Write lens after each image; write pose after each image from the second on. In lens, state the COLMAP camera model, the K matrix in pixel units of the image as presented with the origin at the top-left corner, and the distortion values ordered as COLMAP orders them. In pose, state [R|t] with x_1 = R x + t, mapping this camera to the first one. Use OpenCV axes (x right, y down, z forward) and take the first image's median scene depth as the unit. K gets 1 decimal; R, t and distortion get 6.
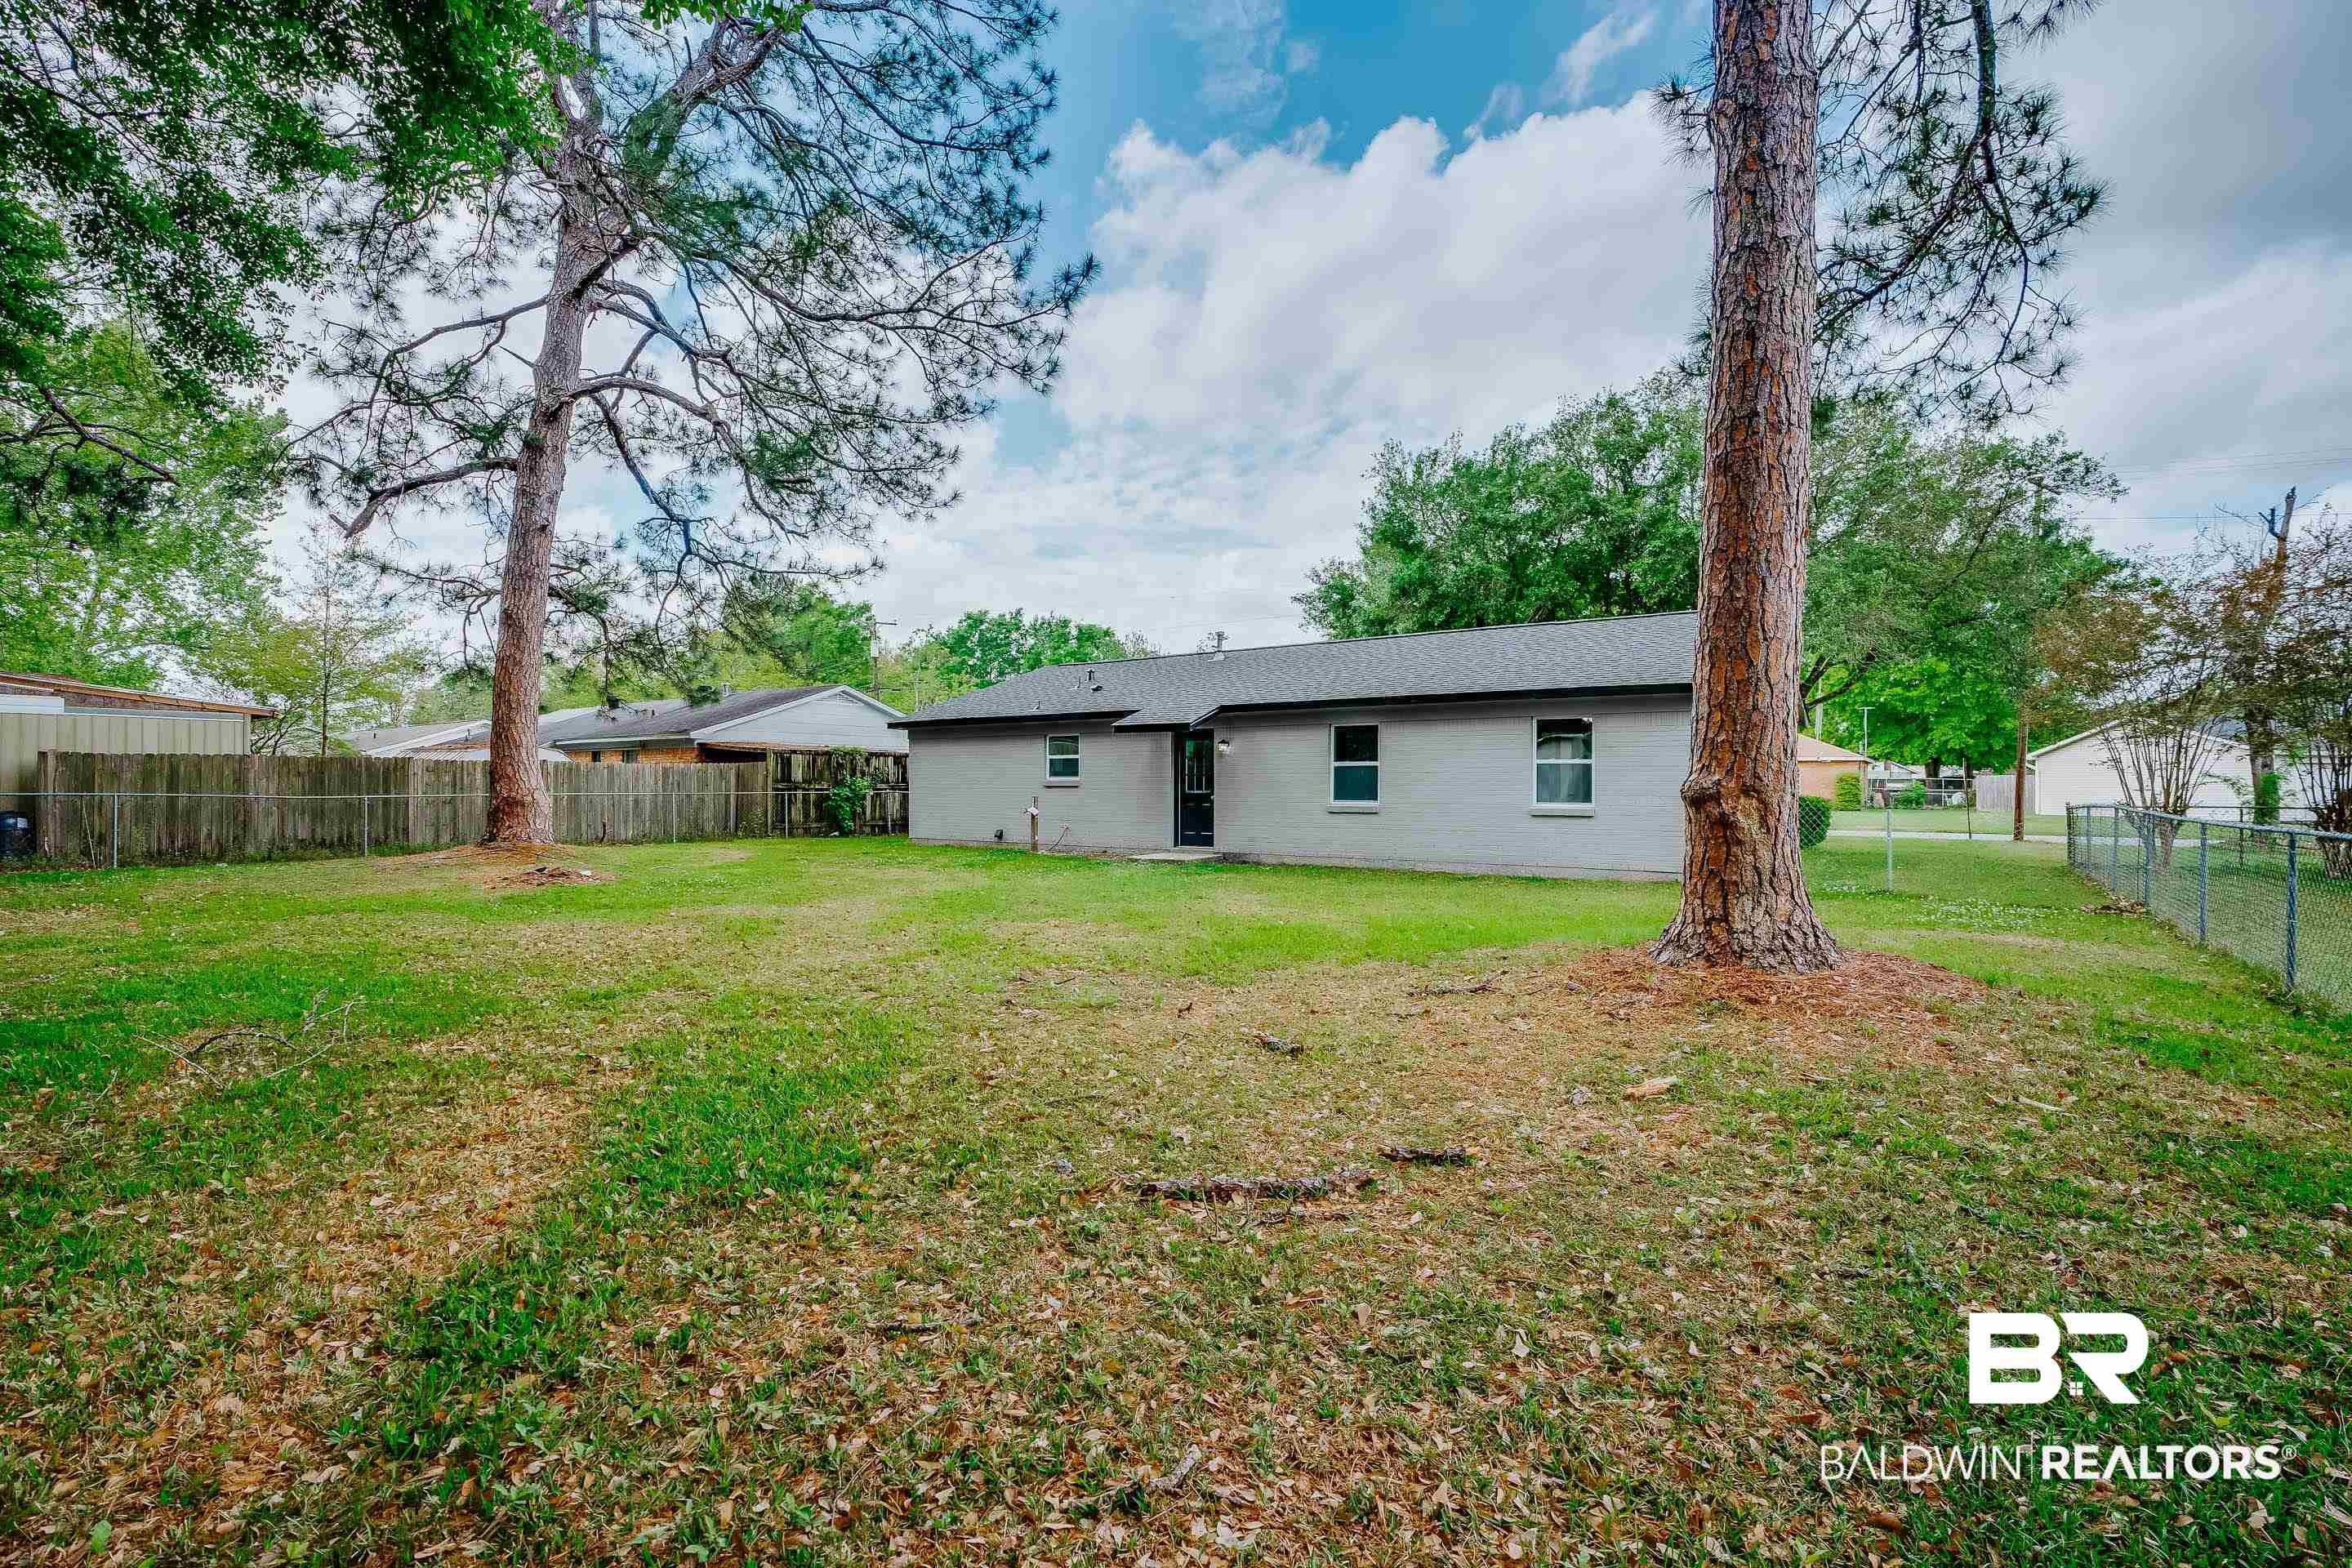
lens RADIAL K [[1096.2, 0, 1176.7], [0, 1096.2, 782.3], [0, 0, 1]] dist [-0.044924, 0.009158]
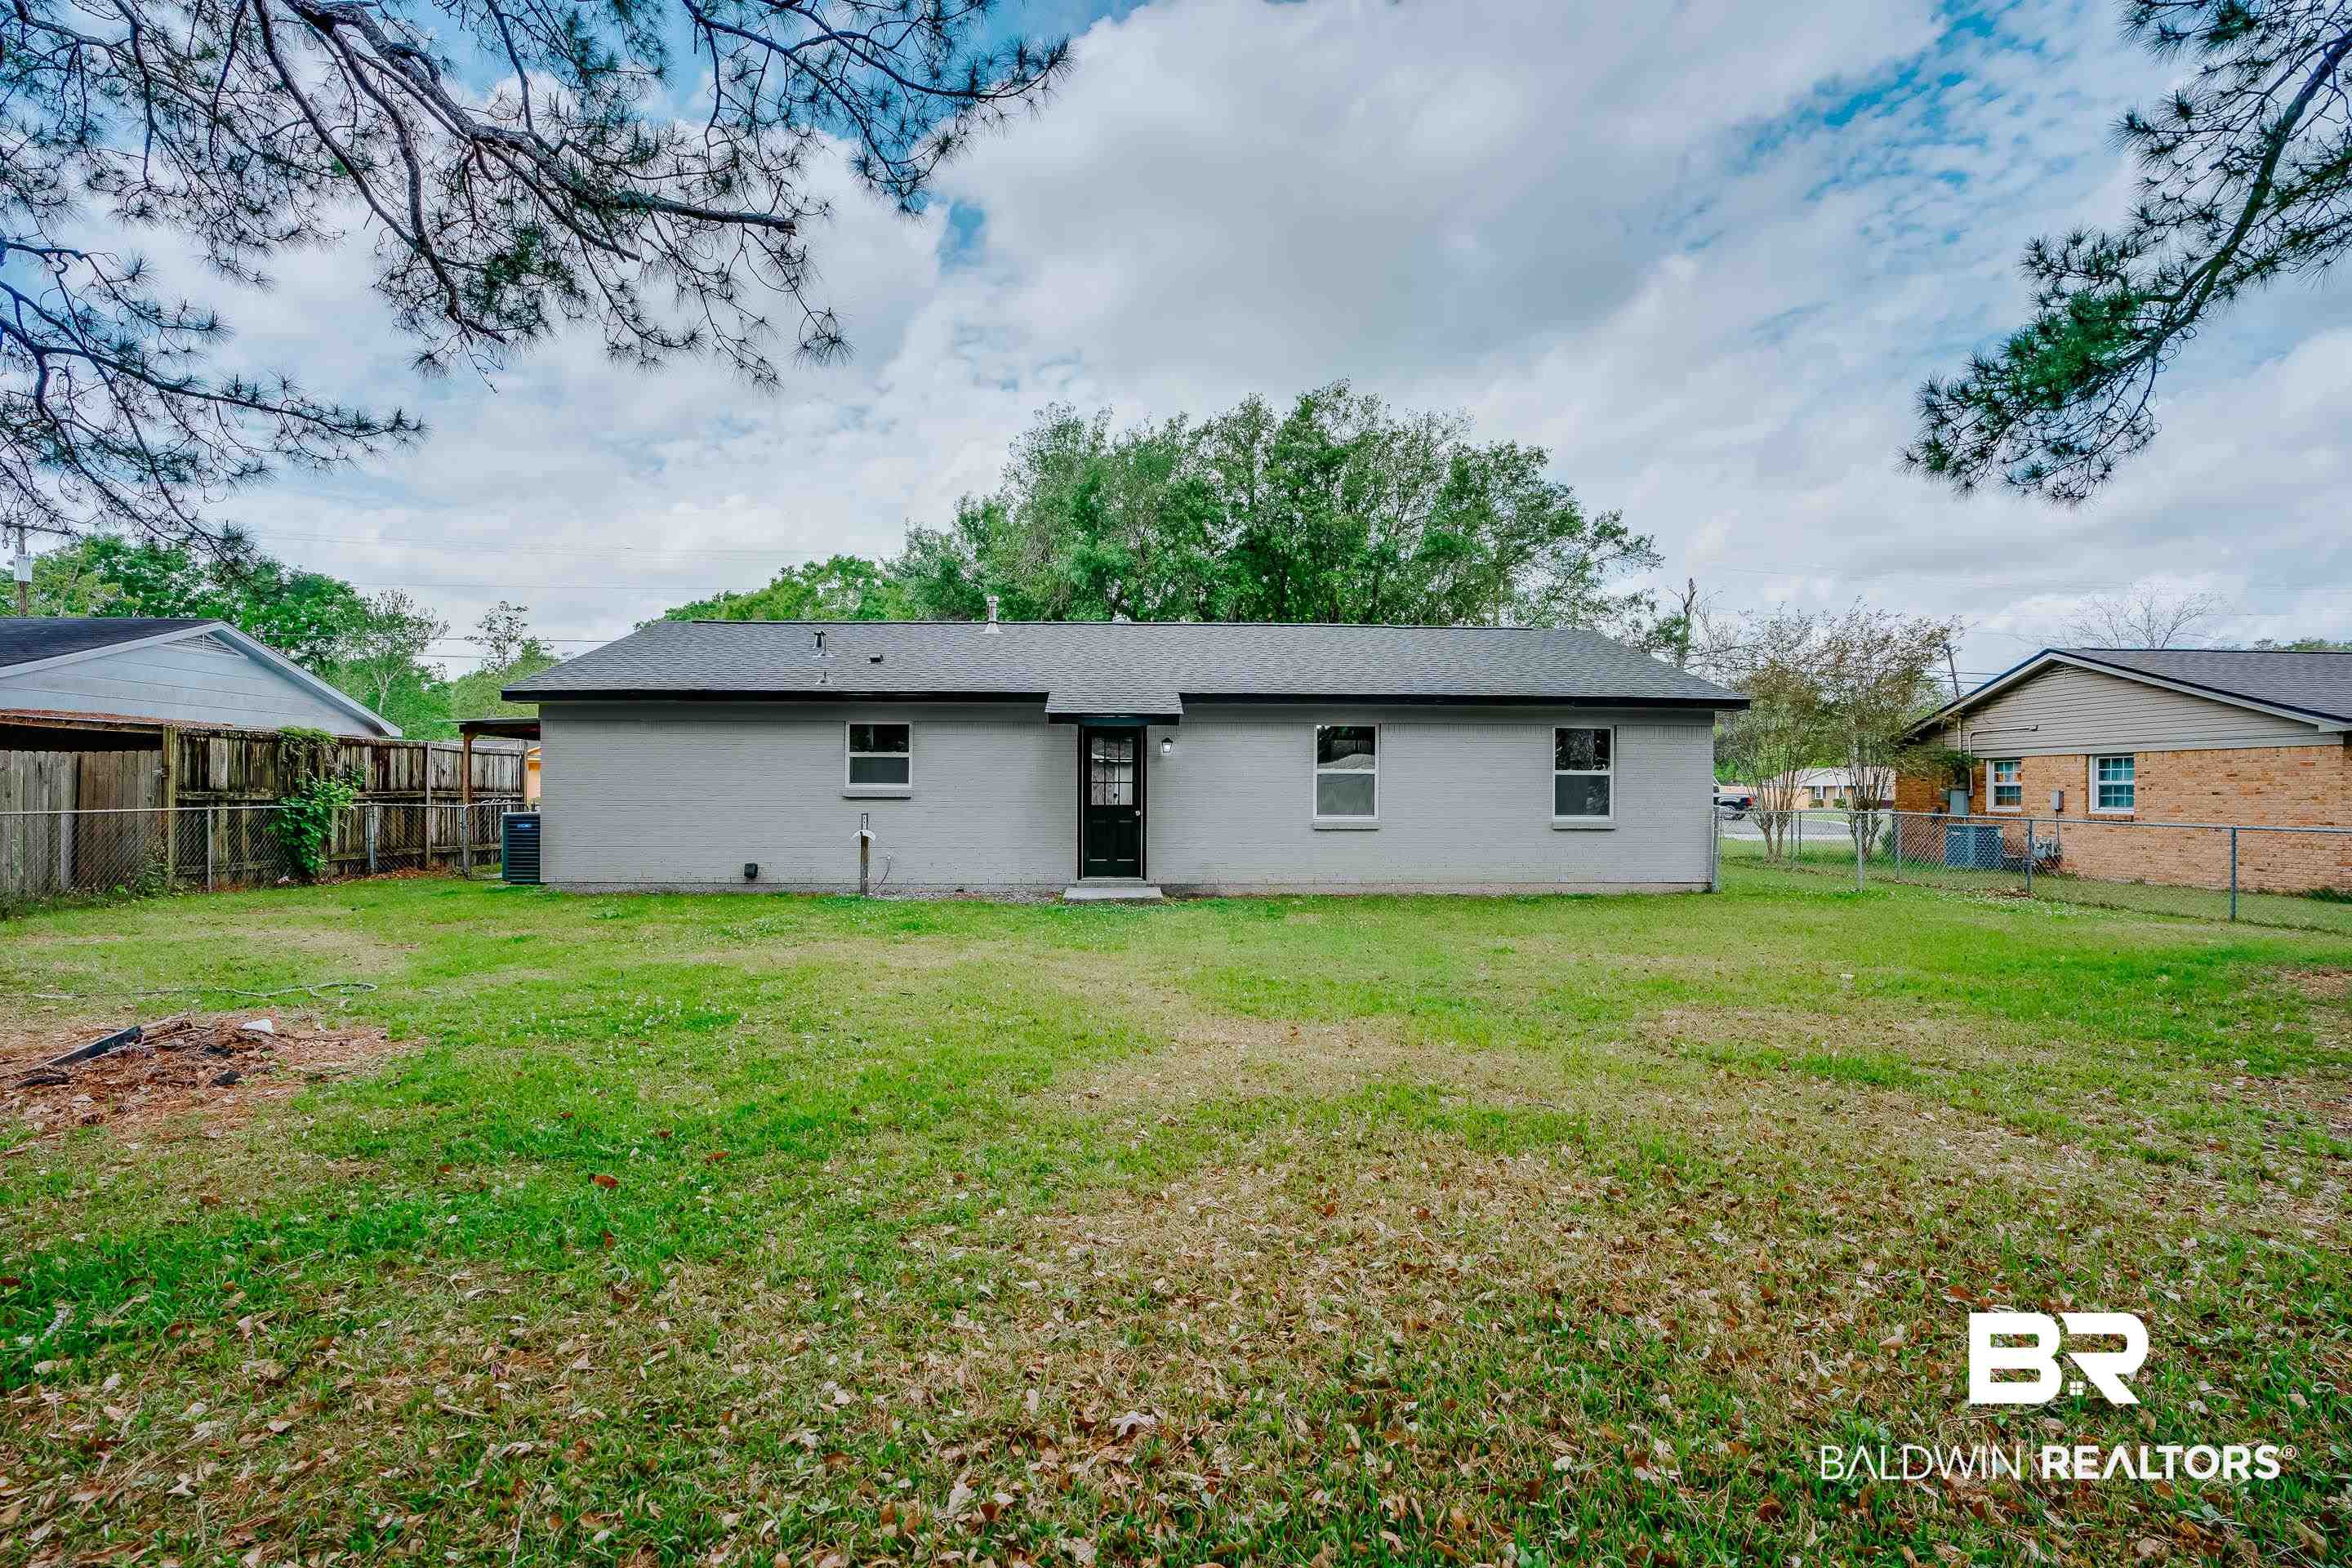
lens RADIAL K [[1096.2, 0, 1177.1], [0, 1096.2, 797.7], [0, 0, 1]] dist [-0.044924, 0.009158]
pose [[0.780691, -0.002044, 0.624914, -0.386662], [-0.003539, 0.999964, 0.007692, -0.002213], [-0.624908, -0.008216, 0.780656, 0.356141]]
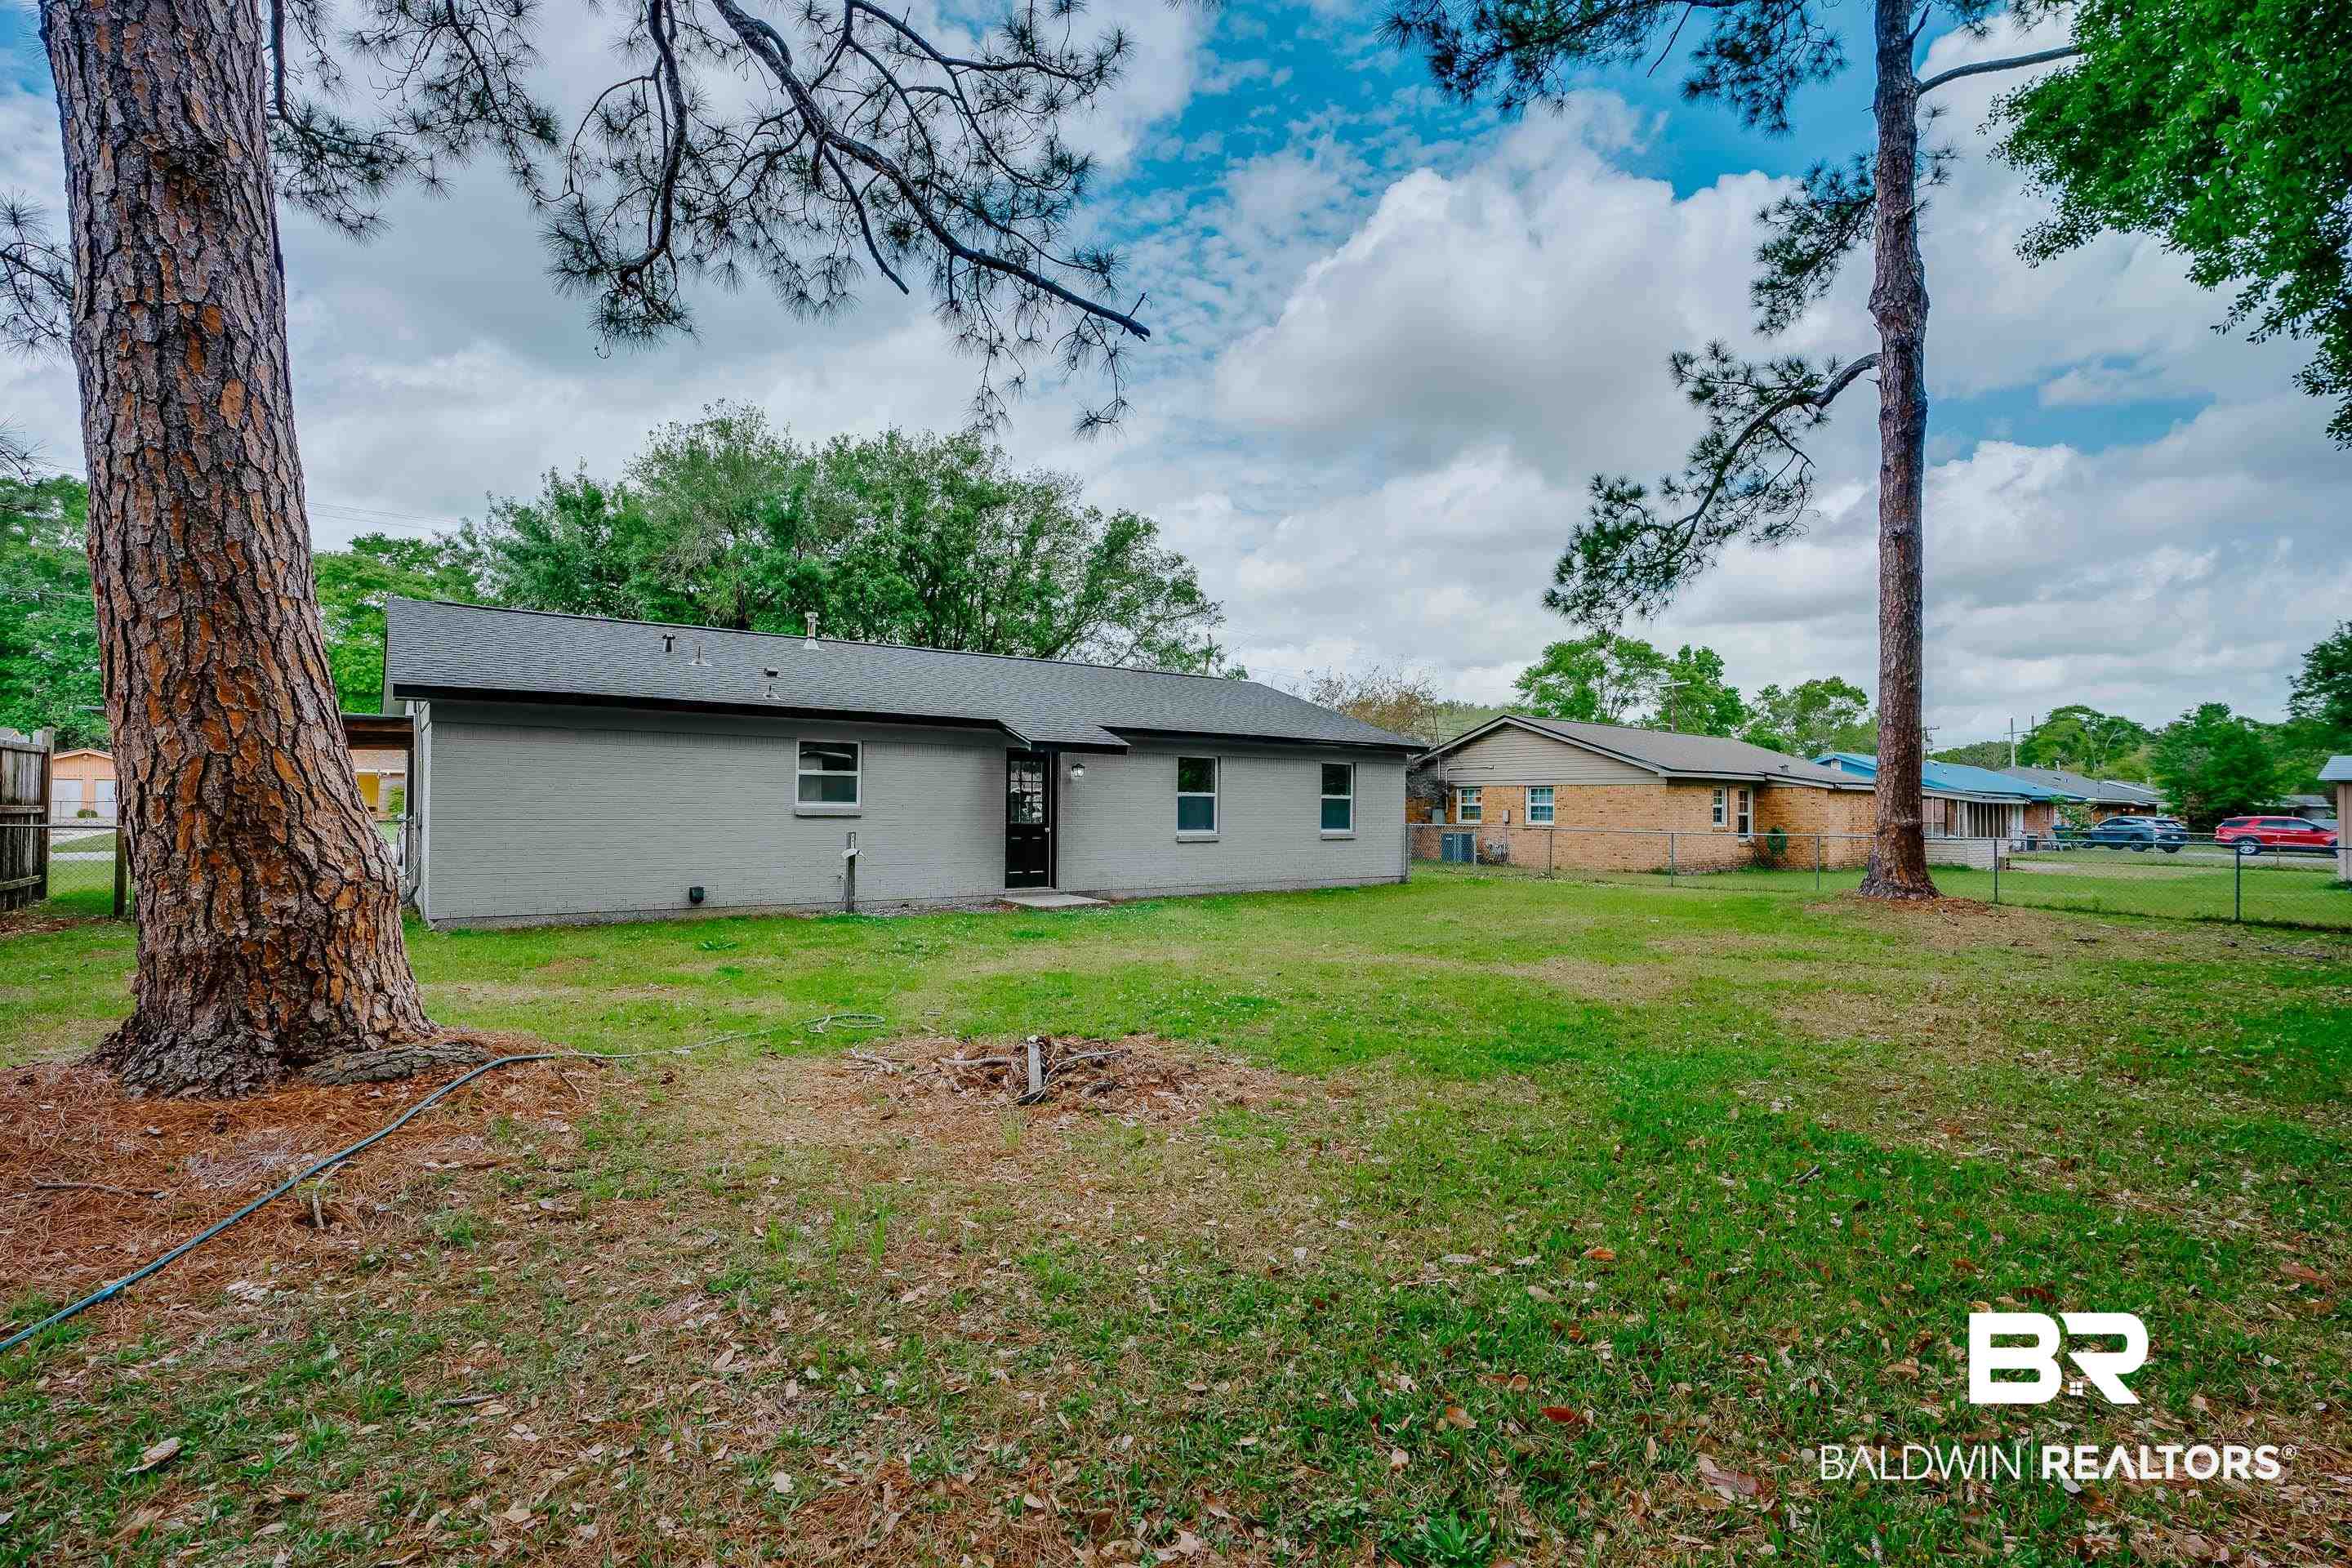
lens RADIAL K [[1096.2, 0, 1165.6], [0, 1096.2, 786.6], [0, 0, 1]] dist [-0.044924, 0.009158]
pose [[0.282833, 0.020216, 0.958956, -0.694915], [-0.008493, 0.999791, -0.018572, -0.003525], [-0.959132, -0.002892, 0.282945, 0.615616]]
